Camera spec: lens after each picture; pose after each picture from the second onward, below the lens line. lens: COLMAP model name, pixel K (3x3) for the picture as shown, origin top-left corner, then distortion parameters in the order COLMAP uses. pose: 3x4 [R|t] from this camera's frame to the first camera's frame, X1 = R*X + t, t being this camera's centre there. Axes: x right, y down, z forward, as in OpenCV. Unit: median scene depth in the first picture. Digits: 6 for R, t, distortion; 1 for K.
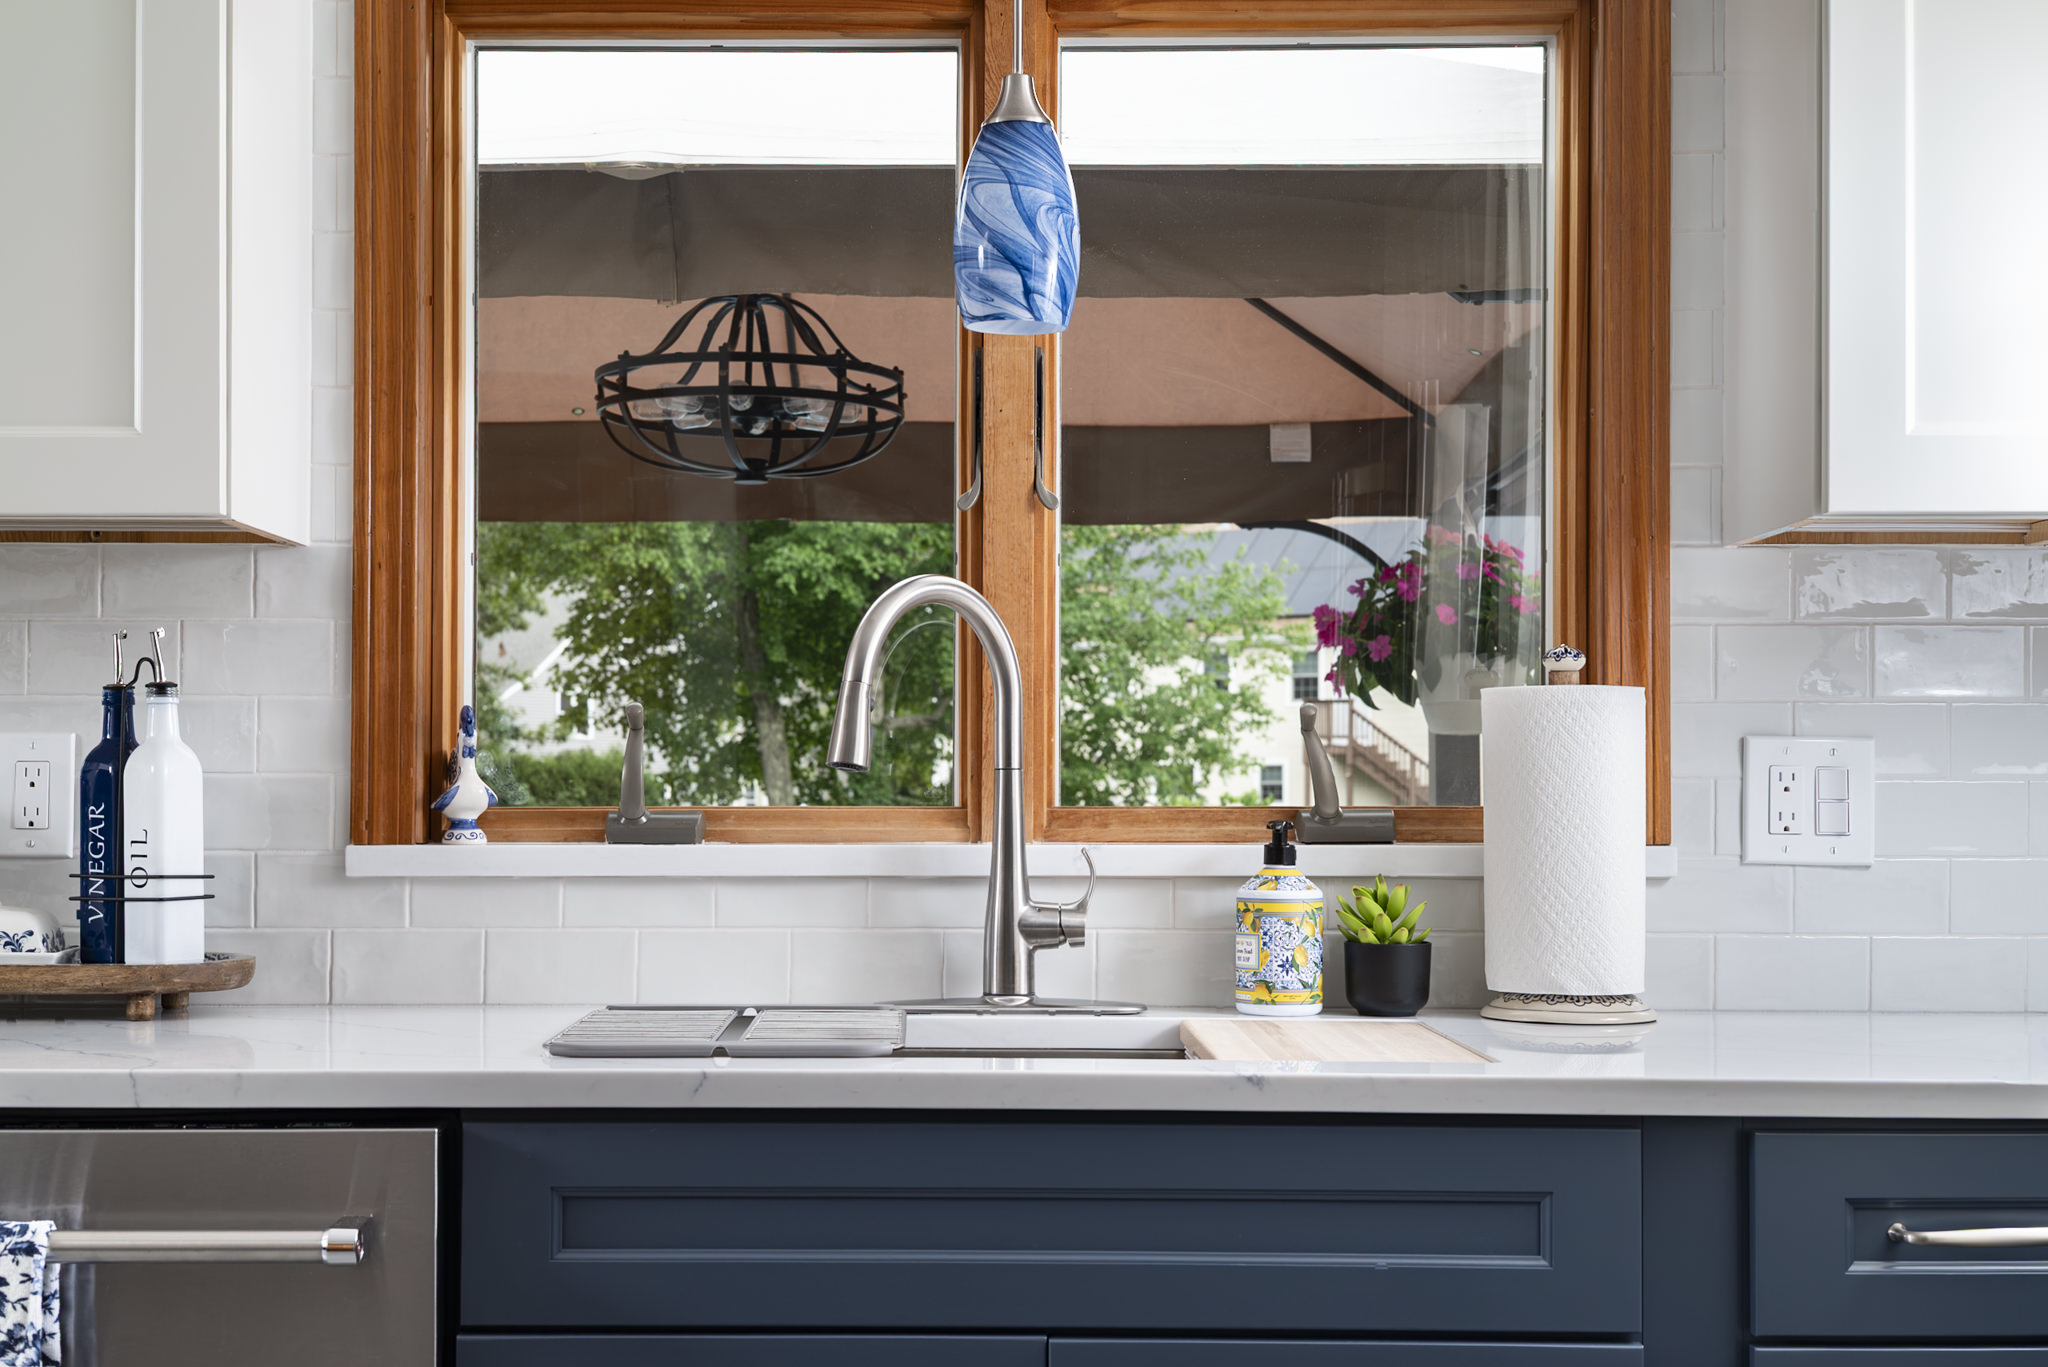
lens RADIAL K [[2852.8, 0, 923.0], [0, 2852.8, 750.4], [0, 0, 1]] dist [0.176238, -0.661259]
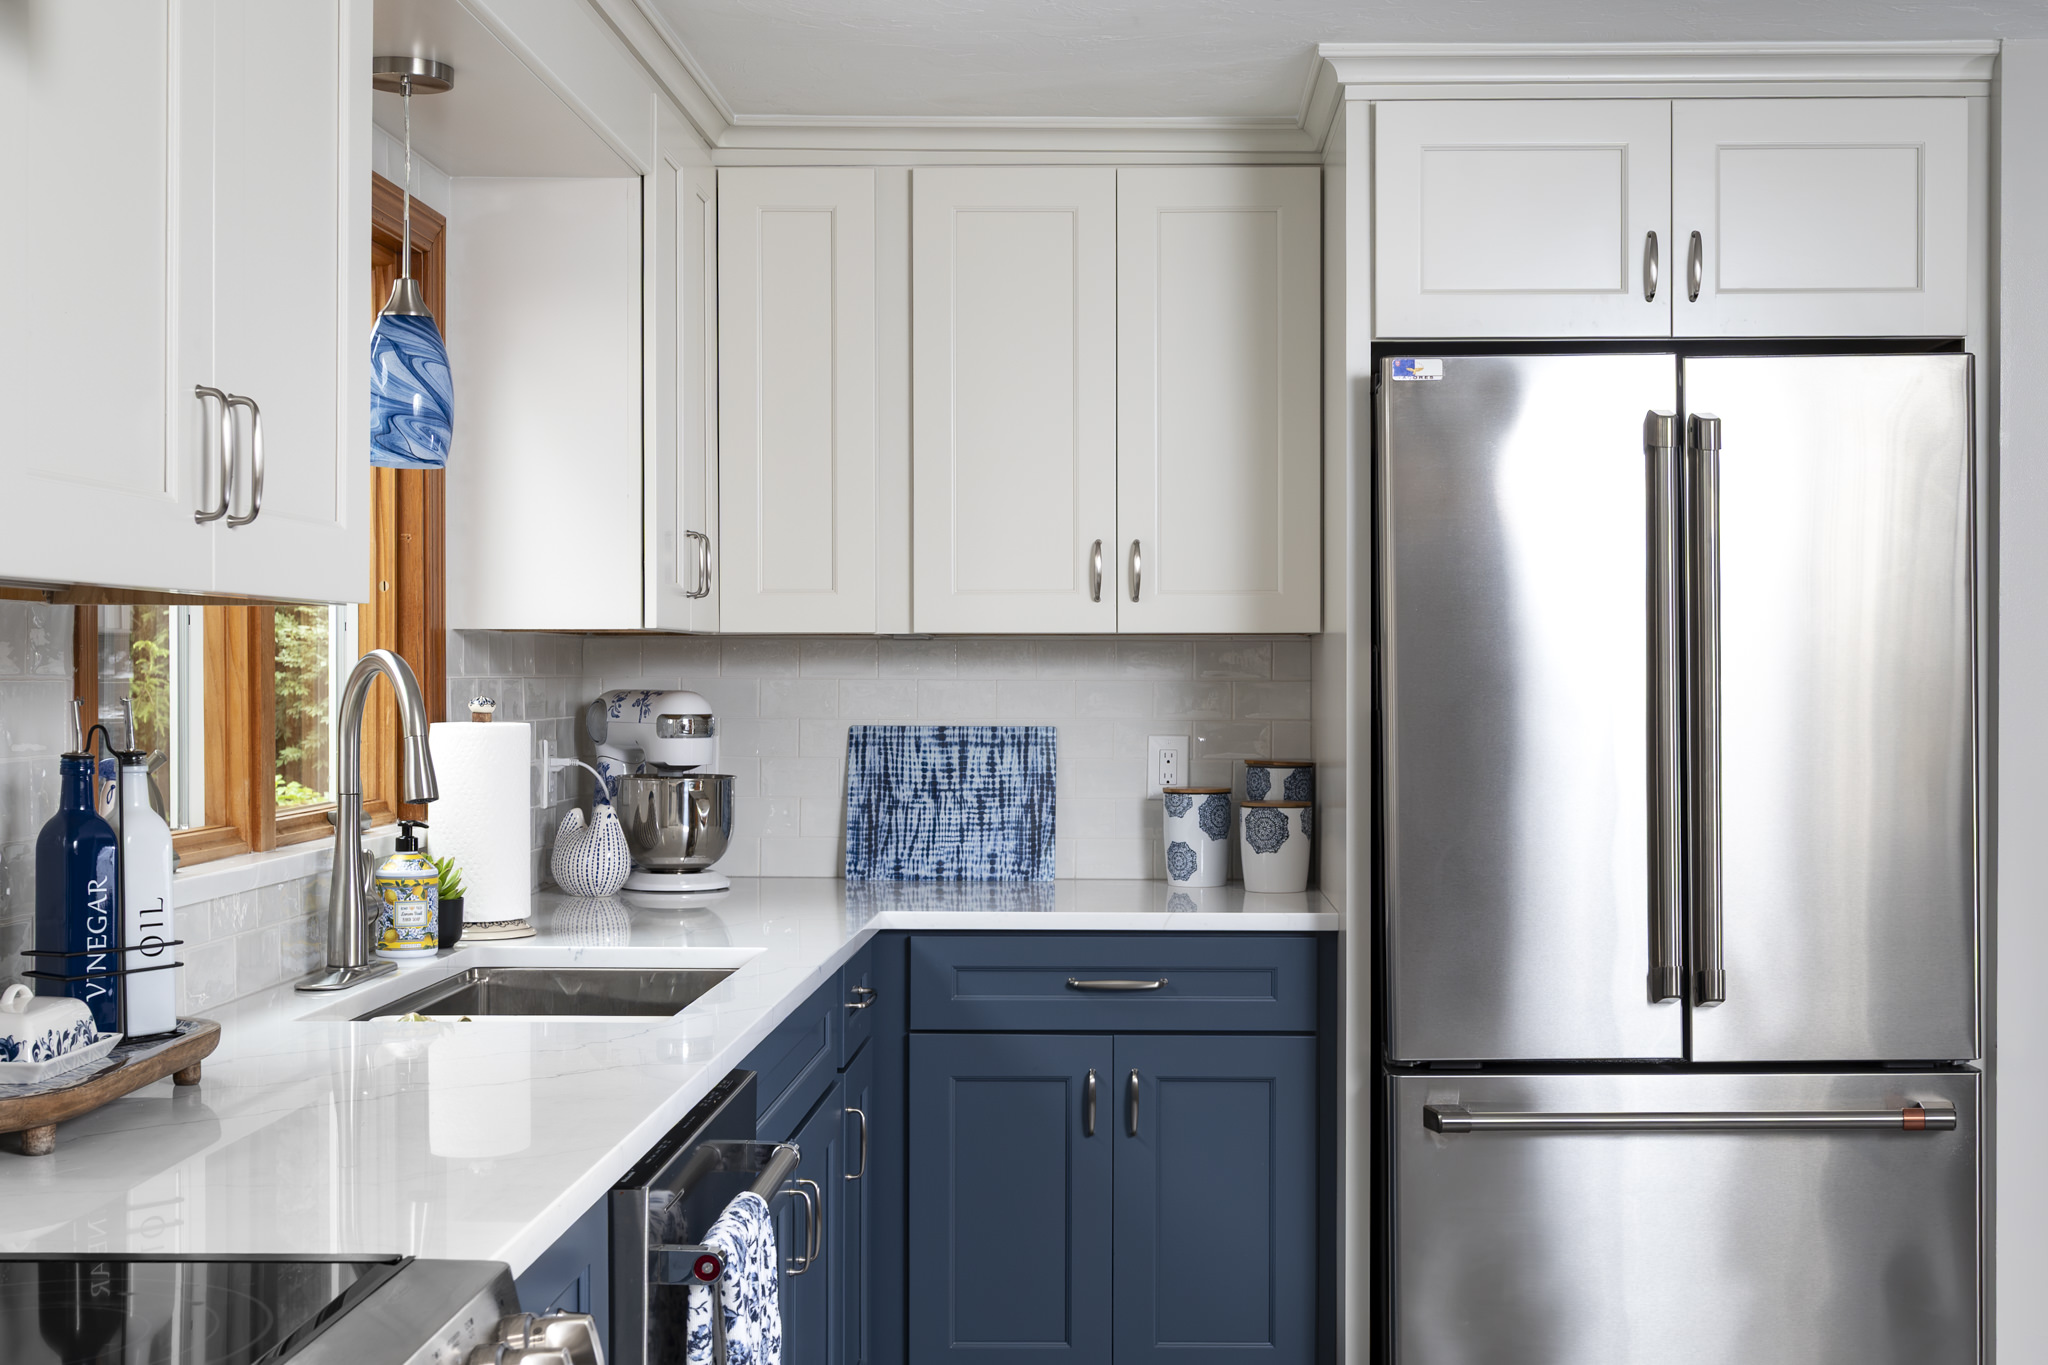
lens RADIAL K [[2540.2, 0, 1137.7], [0, 2540.2, 720.2], [0, 0, 1]] dist [-0.019589, -0.022877]
pose [[-0.012908, -0.022707, 0.999659, -1.096624], [-0.019635, 0.999555, 0.022451, -0.058249], [-0.999724, -0.019338, -0.013348, 0.631962]]
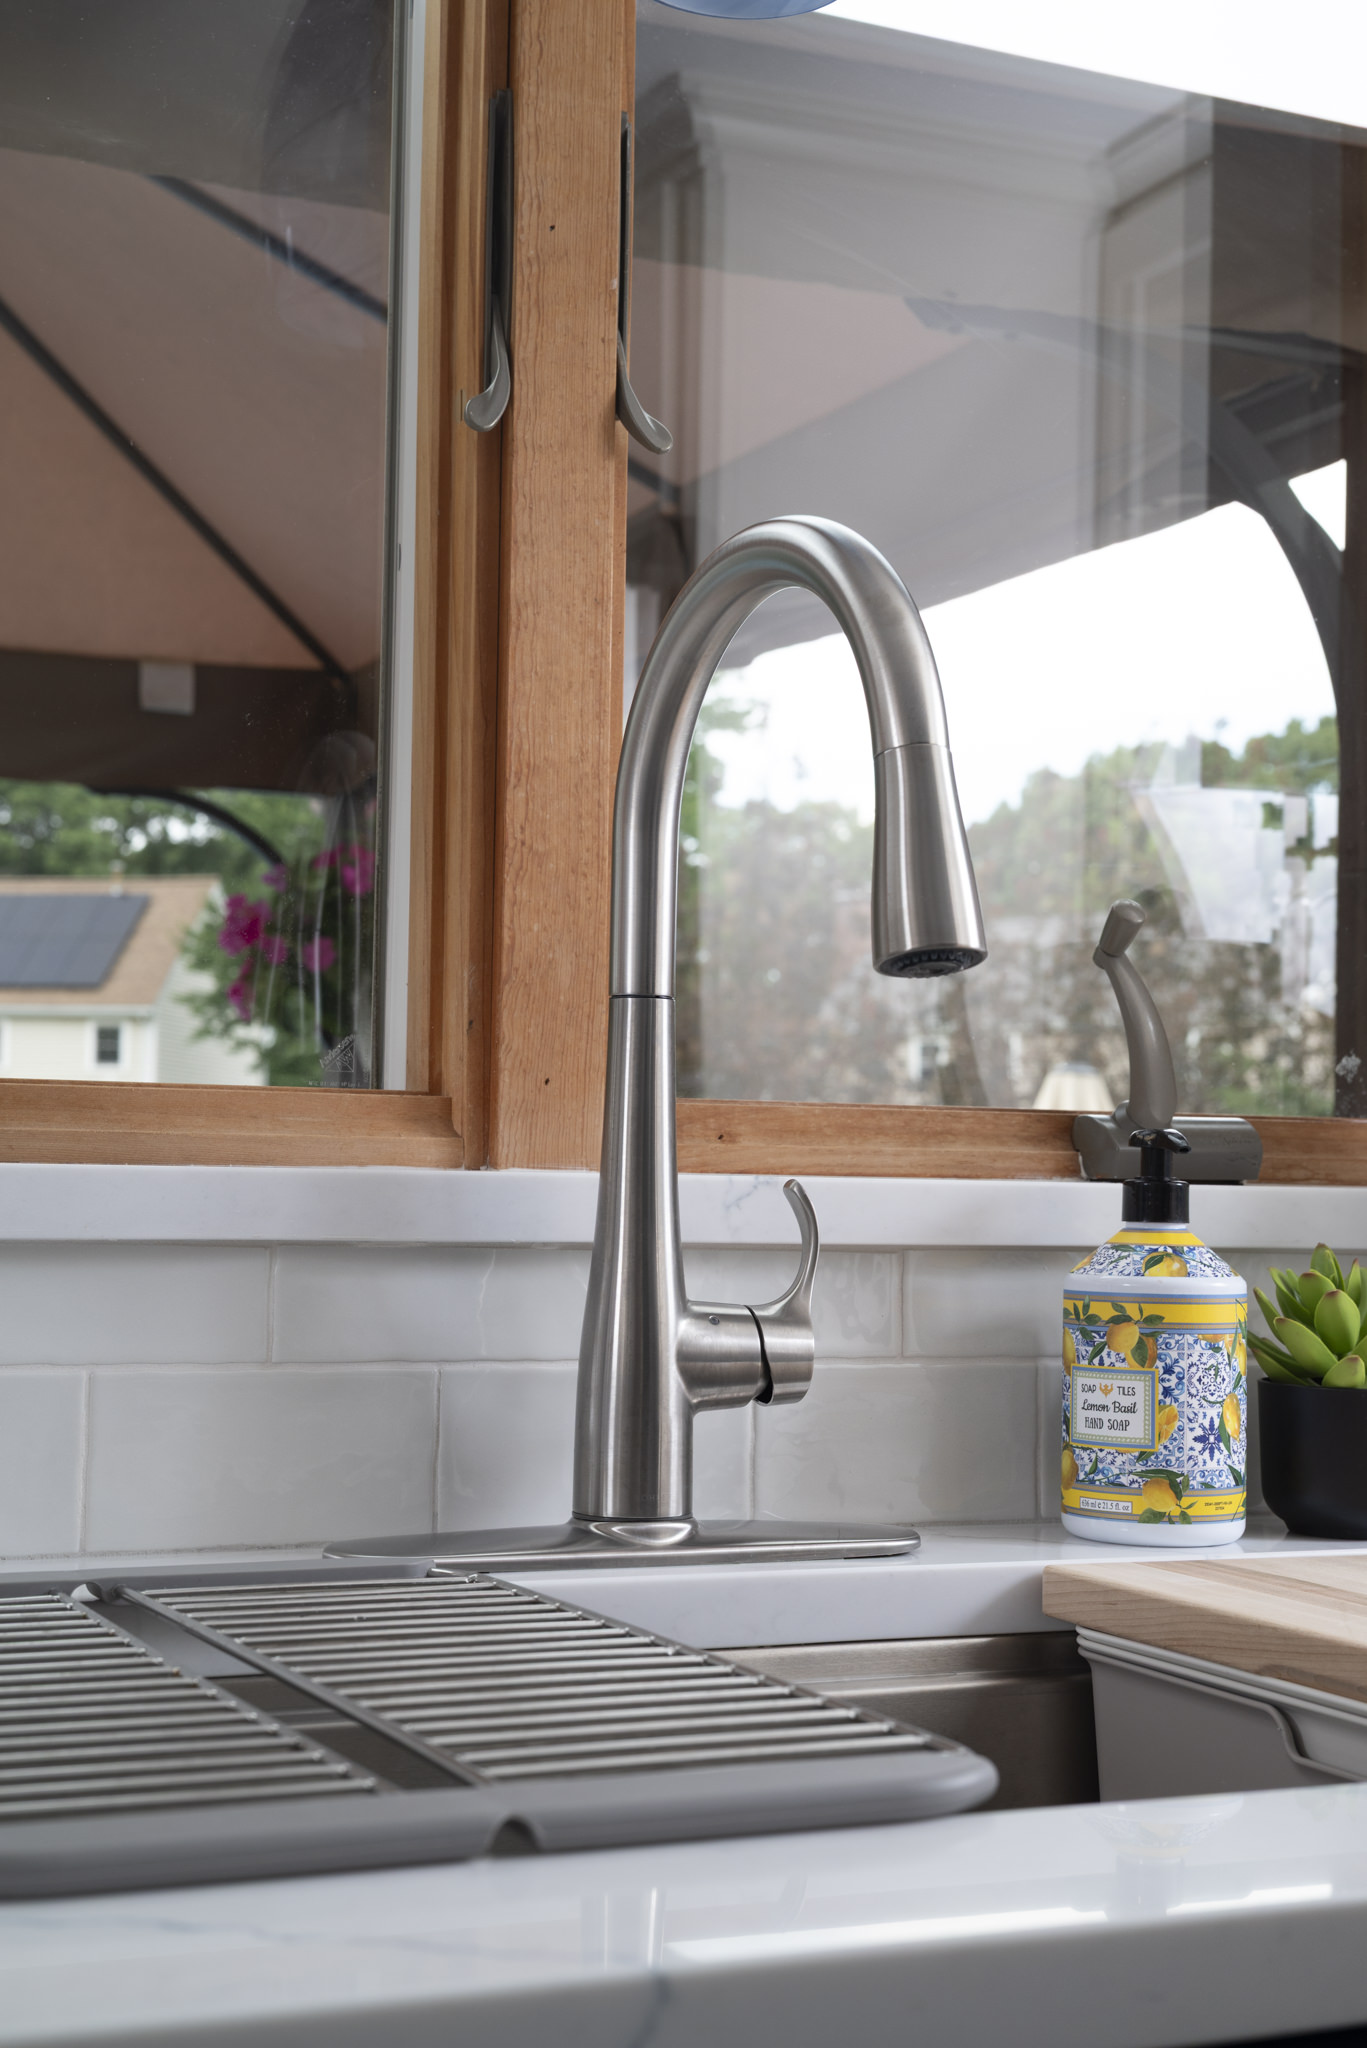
lens RADIAL K [[2830.3, 0, 691.4], [0, 2830.3, 1032.8], [0, 0, 1]] dist [0.148084, -0.449798]
pose [[0.904225, 0.038441, 0.425323, -0.142939], [-0.022747, 0.998862, -0.041918, 0.028924], [-0.426450, 0.028229, 0.904070, 0.582176]]
